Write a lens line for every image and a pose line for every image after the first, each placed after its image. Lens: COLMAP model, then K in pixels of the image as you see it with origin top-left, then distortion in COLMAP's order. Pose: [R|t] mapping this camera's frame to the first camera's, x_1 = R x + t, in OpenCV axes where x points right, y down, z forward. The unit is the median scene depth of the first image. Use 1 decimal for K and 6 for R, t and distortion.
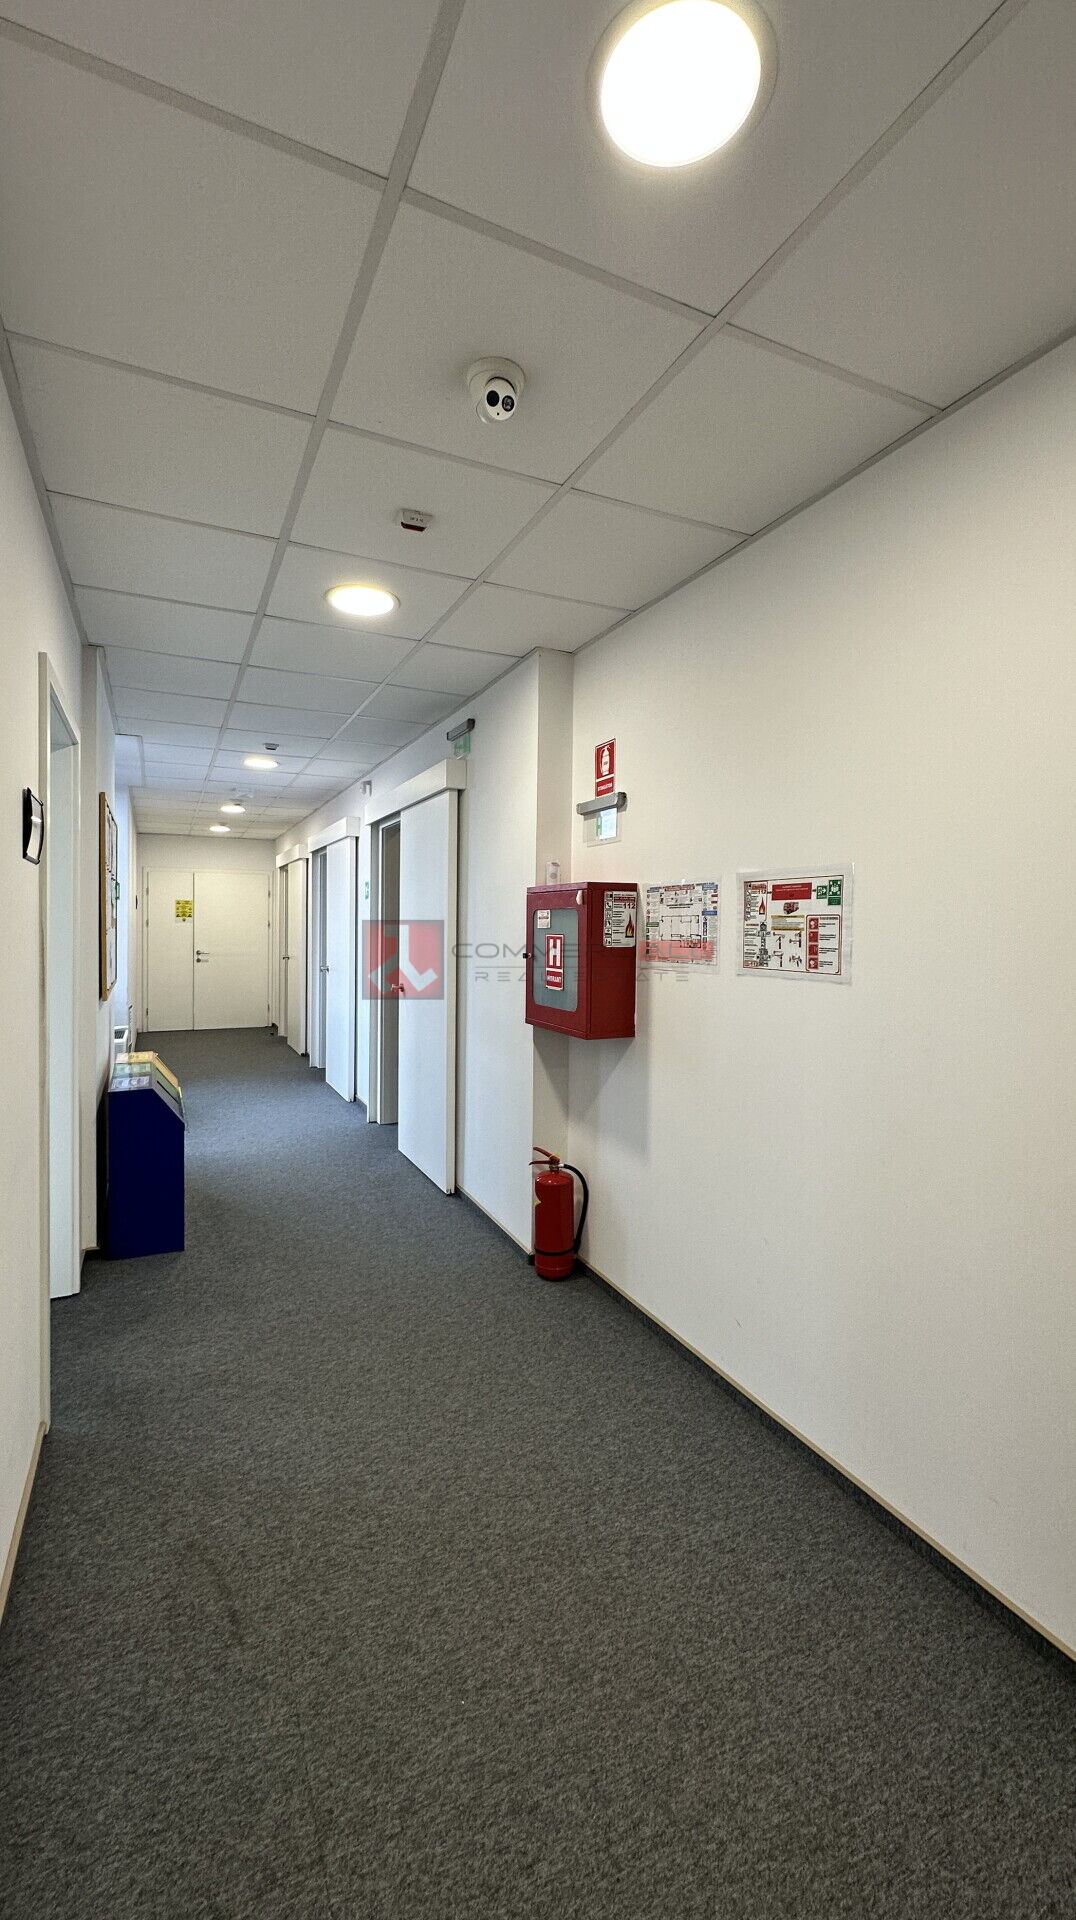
lens RADIAL K [[807.6, 0, 538.5], [0, 807.6, 946.0], [0, 0, 1]] dist [0.000346, -0.000157]
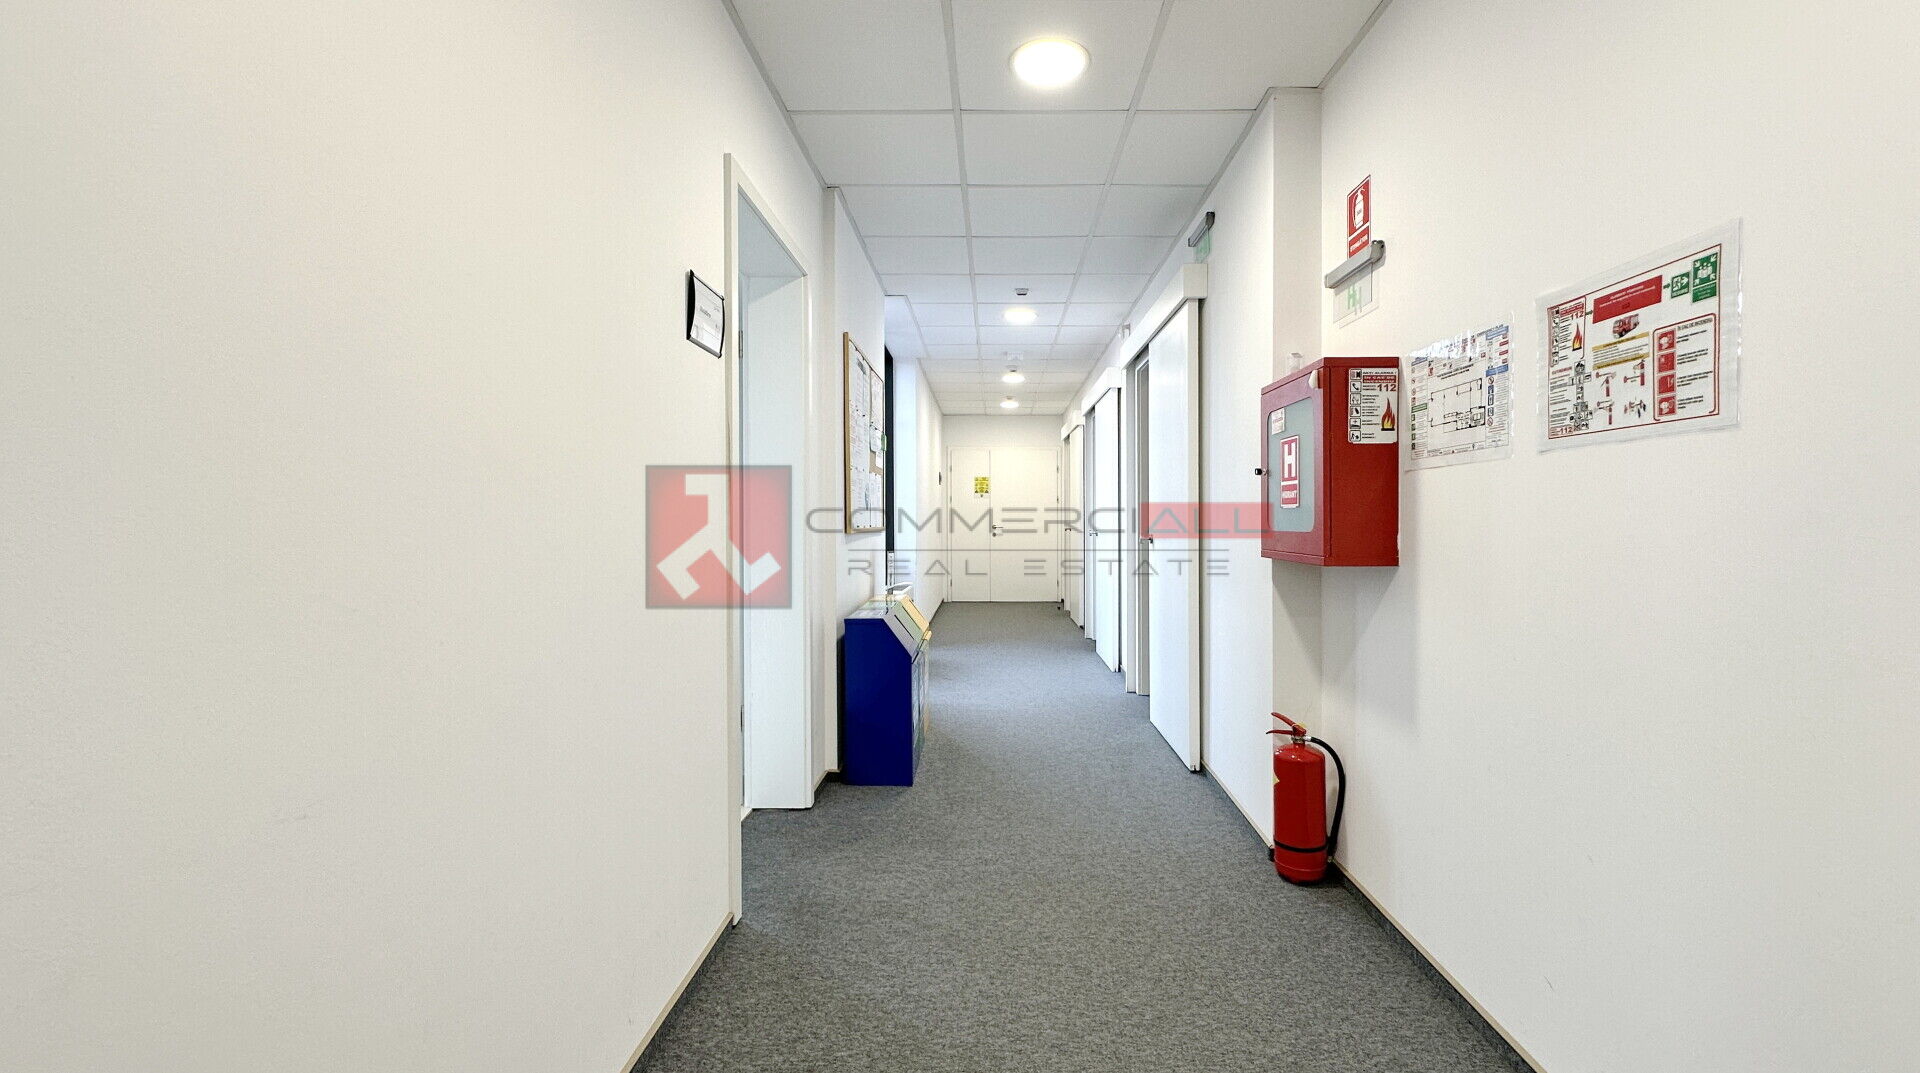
lens RADIAL K [[807.6, 0, 1003.8], [0, 807.6, 528.3], [0, 0, 1]] dist [0.000346, -0.000157]
pose [[0.901884, 0.000209, -0.431978, 0.105365], [-0.013166, 0.999549, -0.027004, 0.096208], [0.431777, 0.030042, 0.901480, 0.161655]]
